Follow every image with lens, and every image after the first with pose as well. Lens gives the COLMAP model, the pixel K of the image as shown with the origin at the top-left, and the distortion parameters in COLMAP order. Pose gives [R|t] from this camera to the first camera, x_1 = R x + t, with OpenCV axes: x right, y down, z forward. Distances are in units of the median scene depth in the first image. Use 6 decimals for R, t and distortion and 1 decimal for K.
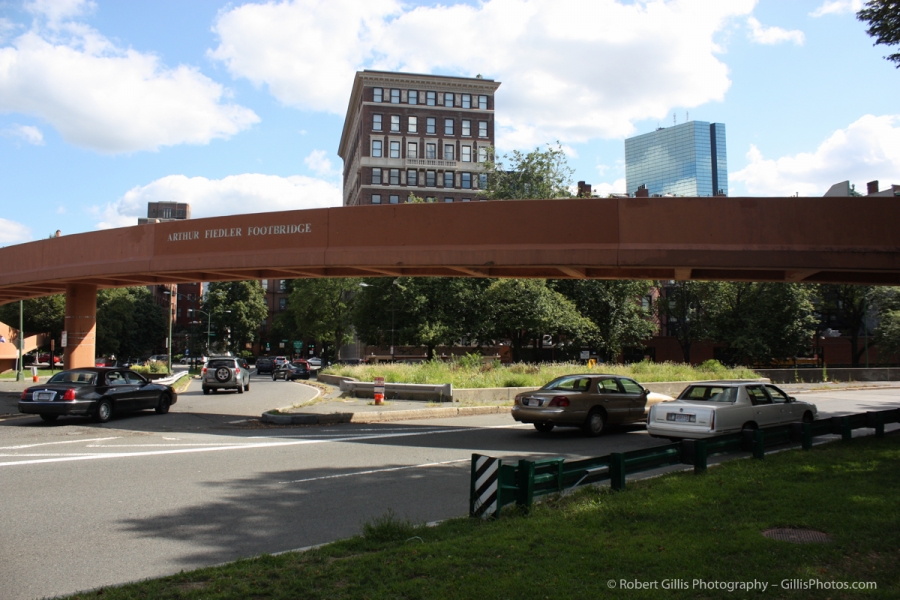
lens RADIAL K [[755.9, 0, 450.0], [0, 755.9, 300.0], [0, 0, 1]] dist [-0.153204, 0.107739]
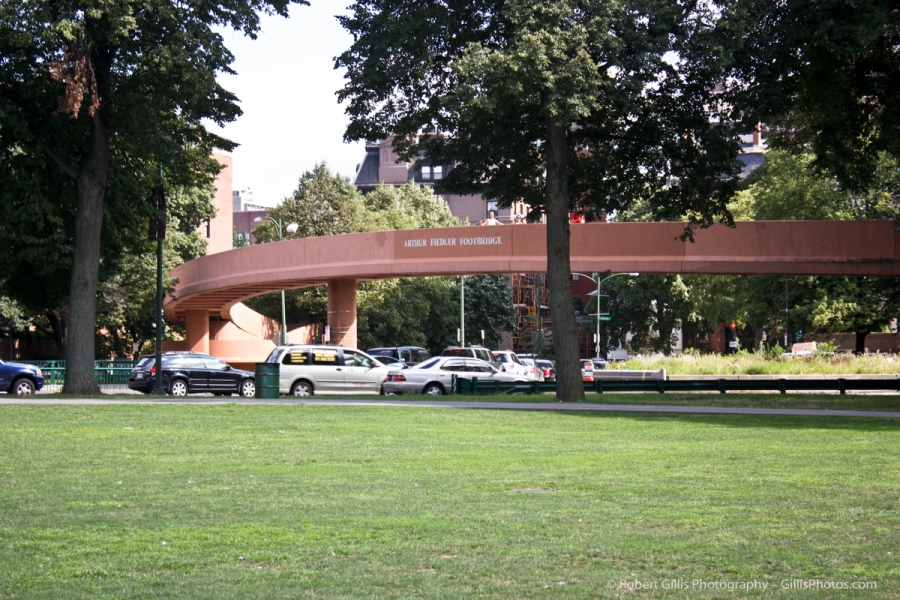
lens RADIAL K [[1431.7, 0, 450.0], [0, 1431.7, 300.0], [0, 0, 1]] dist [0.014225, 0.015756]
pose [[0.916389, -0.023770, -0.399581, 0.437123], [0.037958, 0.998897, 0.027630, -0.041817], [0.398484, -0.040487, 0.916281, -0.778687]]
